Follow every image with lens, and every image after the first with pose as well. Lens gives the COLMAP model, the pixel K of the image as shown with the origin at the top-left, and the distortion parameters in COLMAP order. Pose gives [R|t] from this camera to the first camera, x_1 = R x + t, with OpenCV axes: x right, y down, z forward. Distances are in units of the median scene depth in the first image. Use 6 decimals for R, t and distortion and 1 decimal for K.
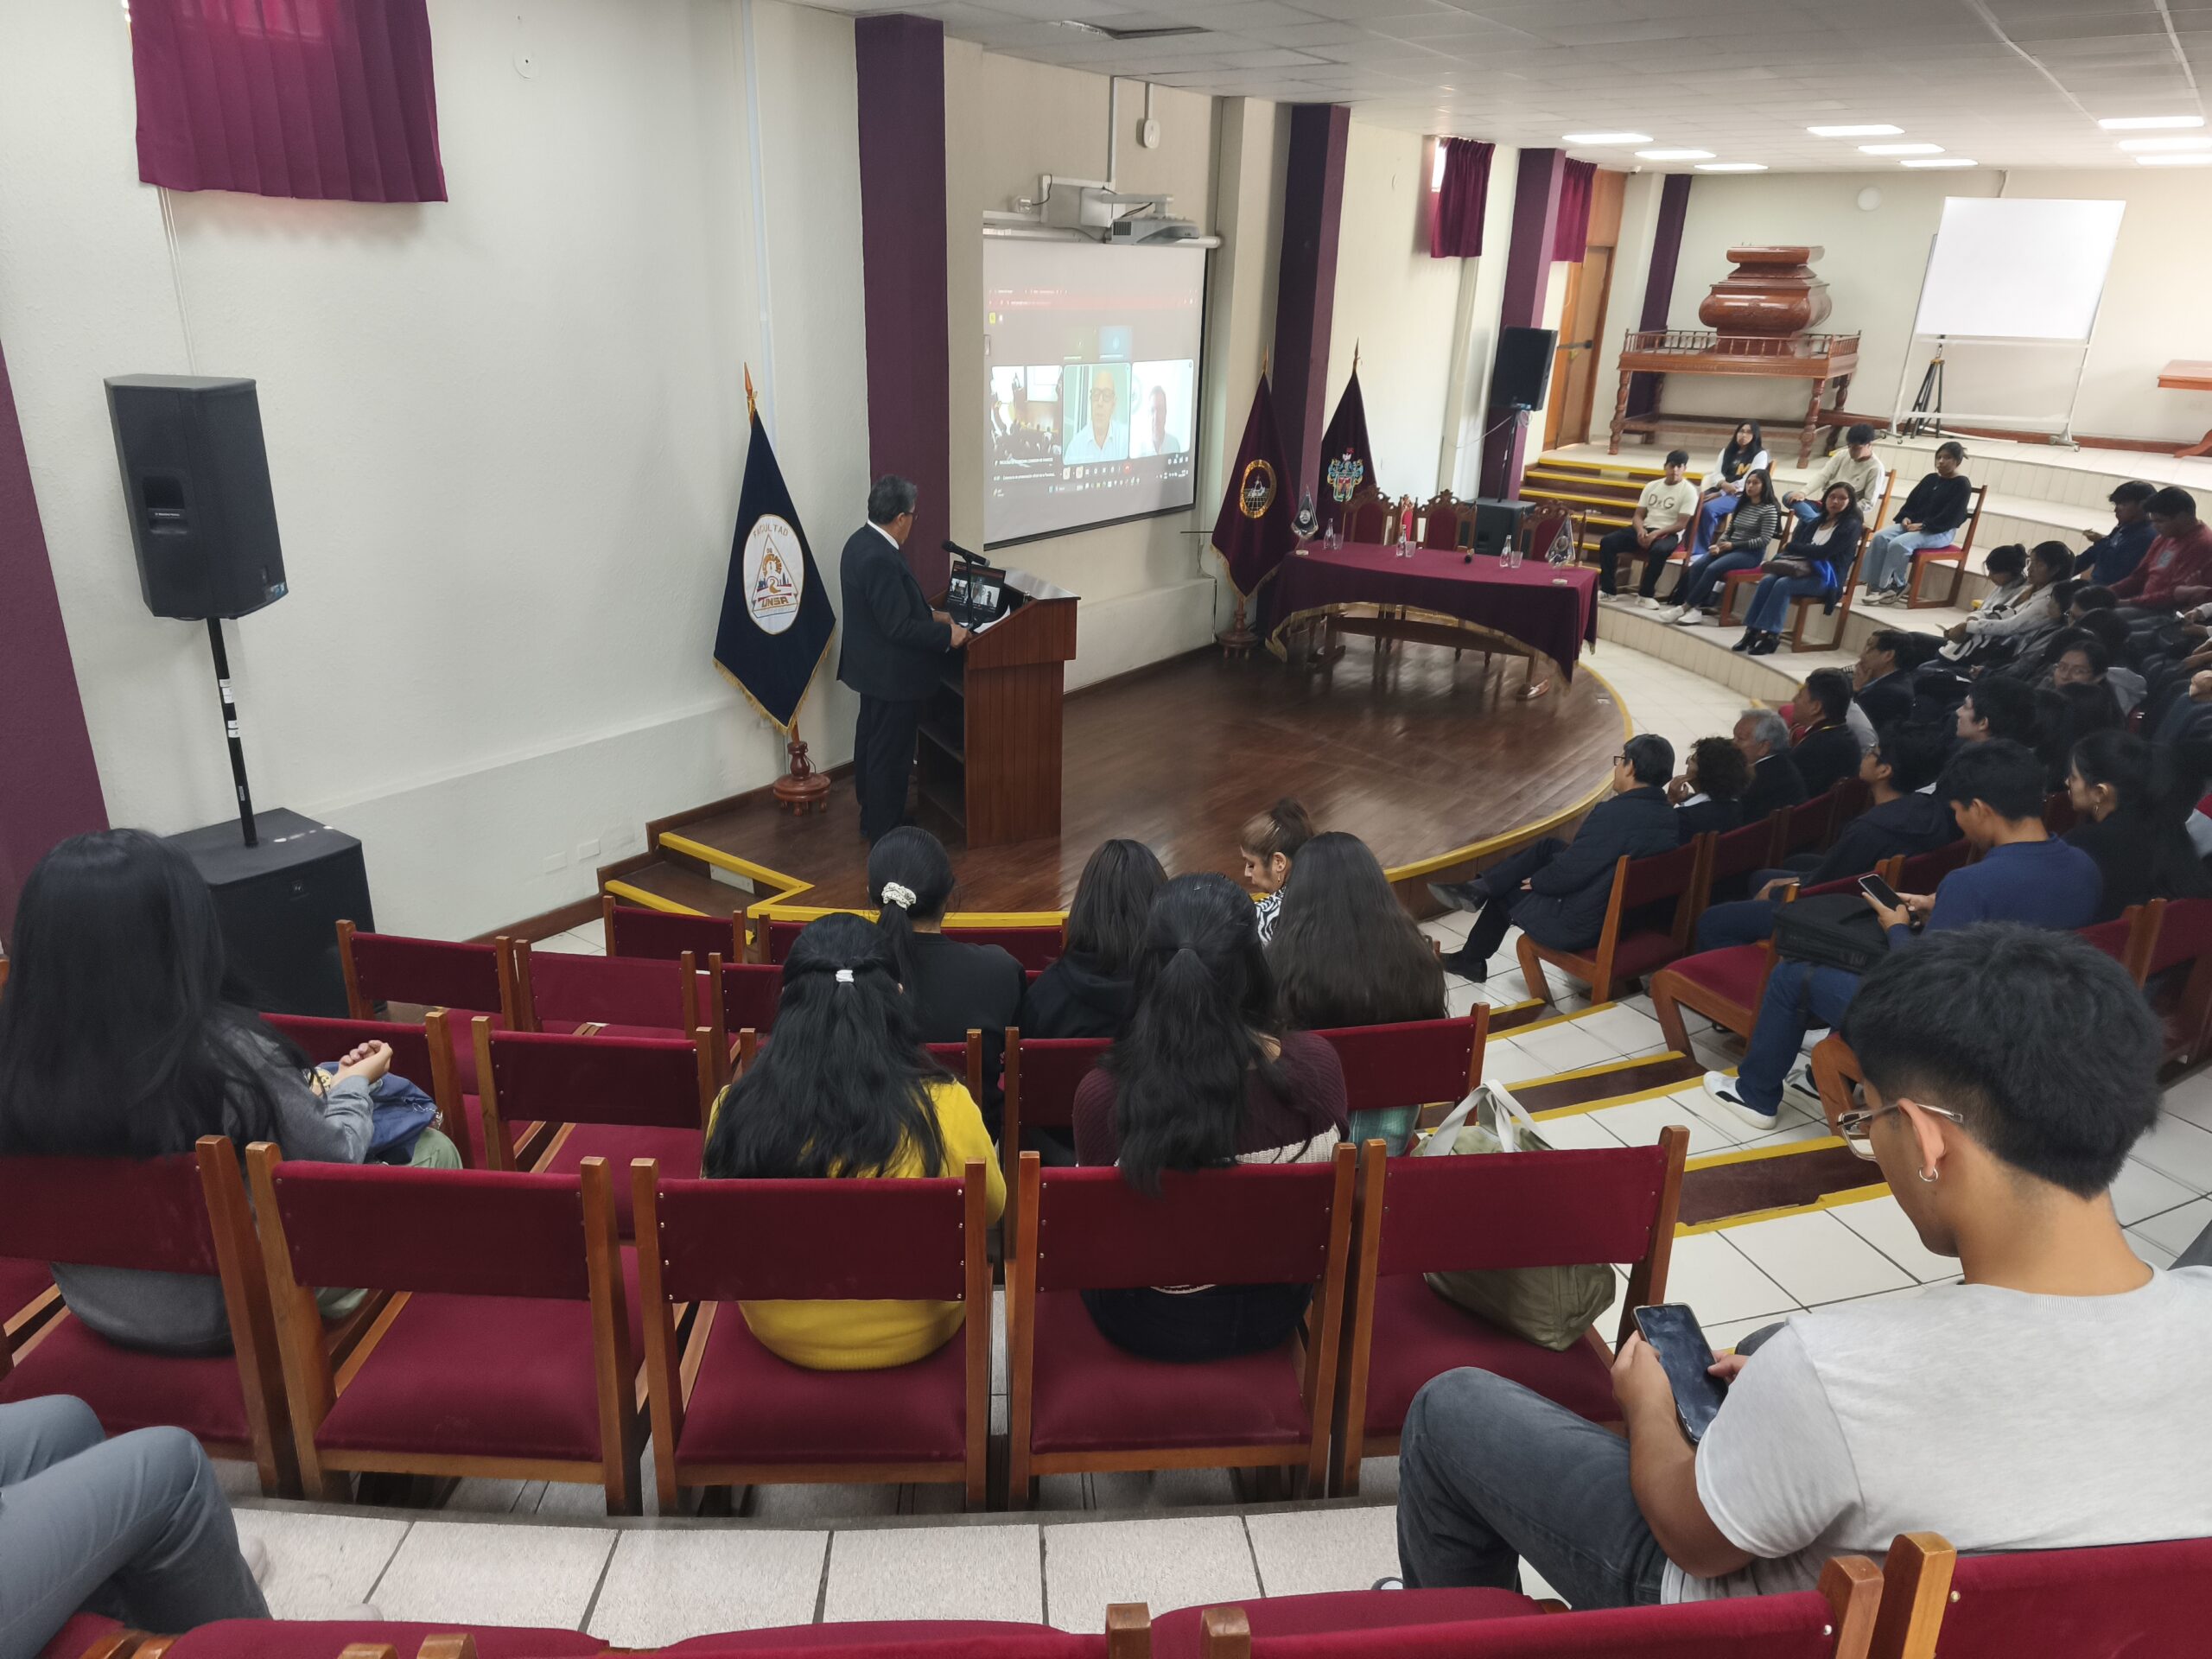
lens RADIAL K [[1500.7, 0, 1107.8], [0, 1500.7, 823.1], [0, 0, 1]] dist [0.097383, -0.079986]
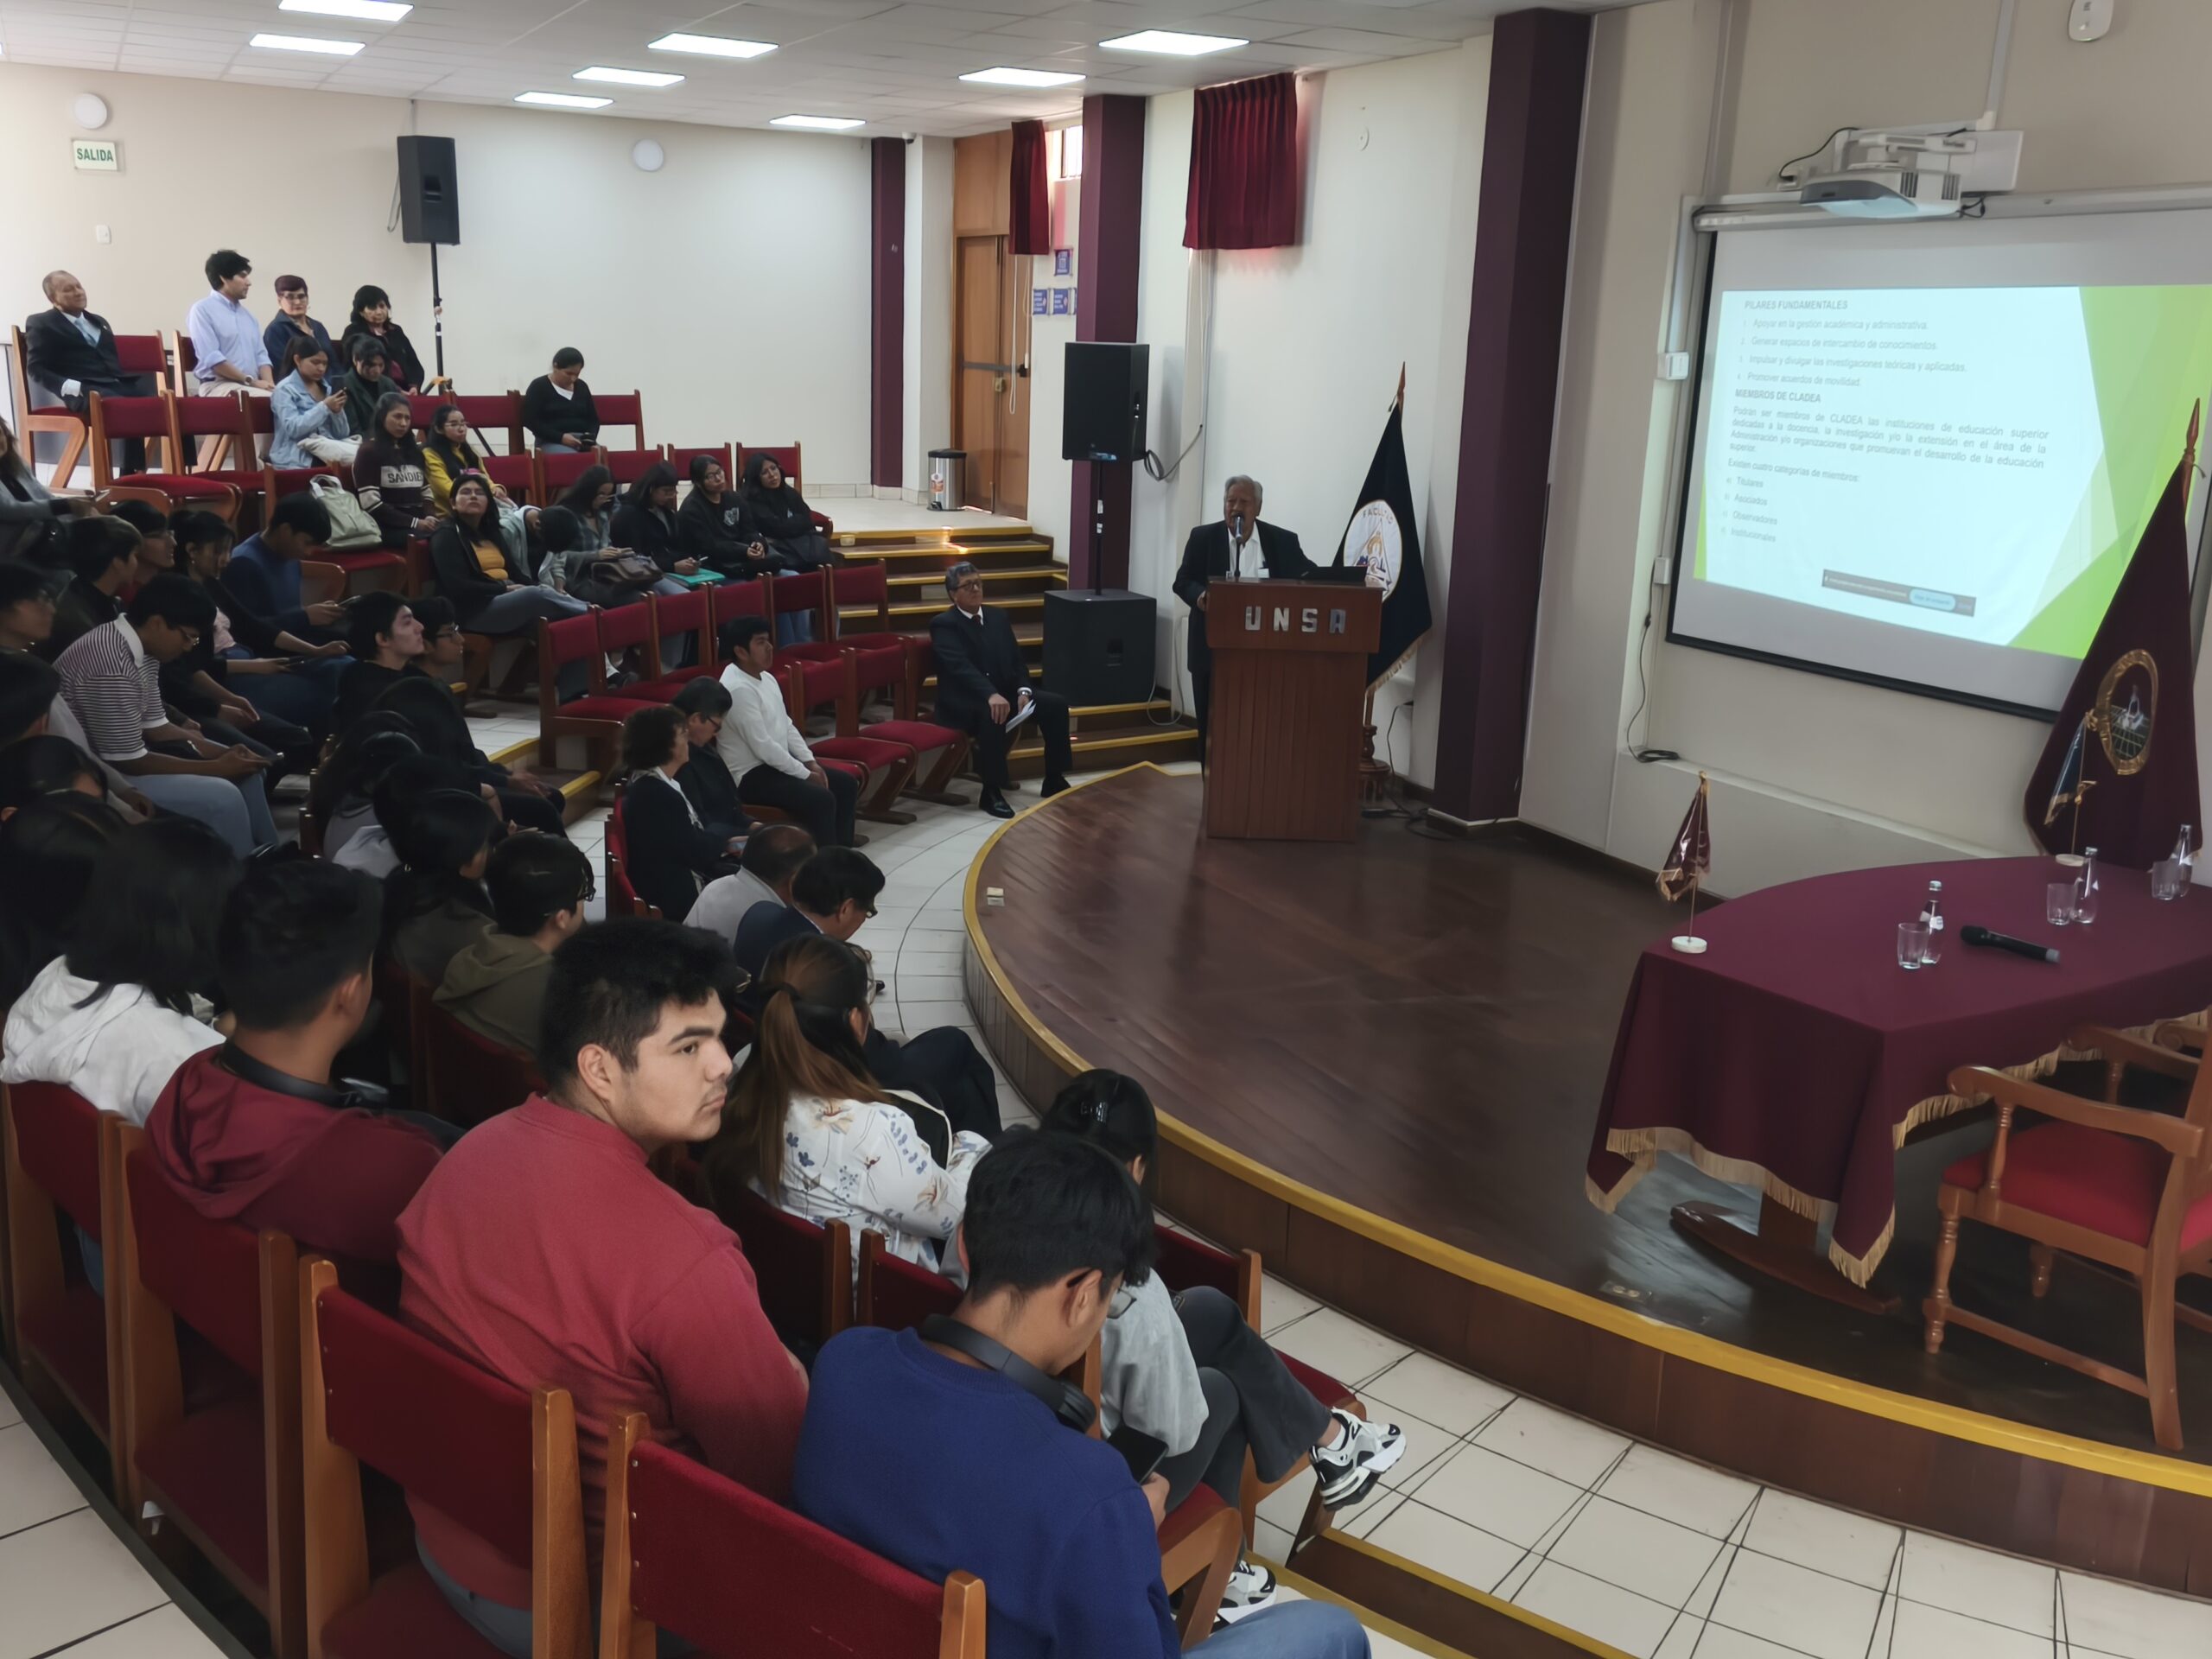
lens RADIAL K [[2070.2, 0, 1106.0], [0, 2070.2, 829.5], [0, 0, 1]] dist [0.052774, 0.011583]
pose [[-0.515849, 0.166944, -0.840256, 0.888104], [-0.334830, 0.863520, 0.377125, -0.380375], [0.788536, 0.475882, -0.389548, 1.185187]]
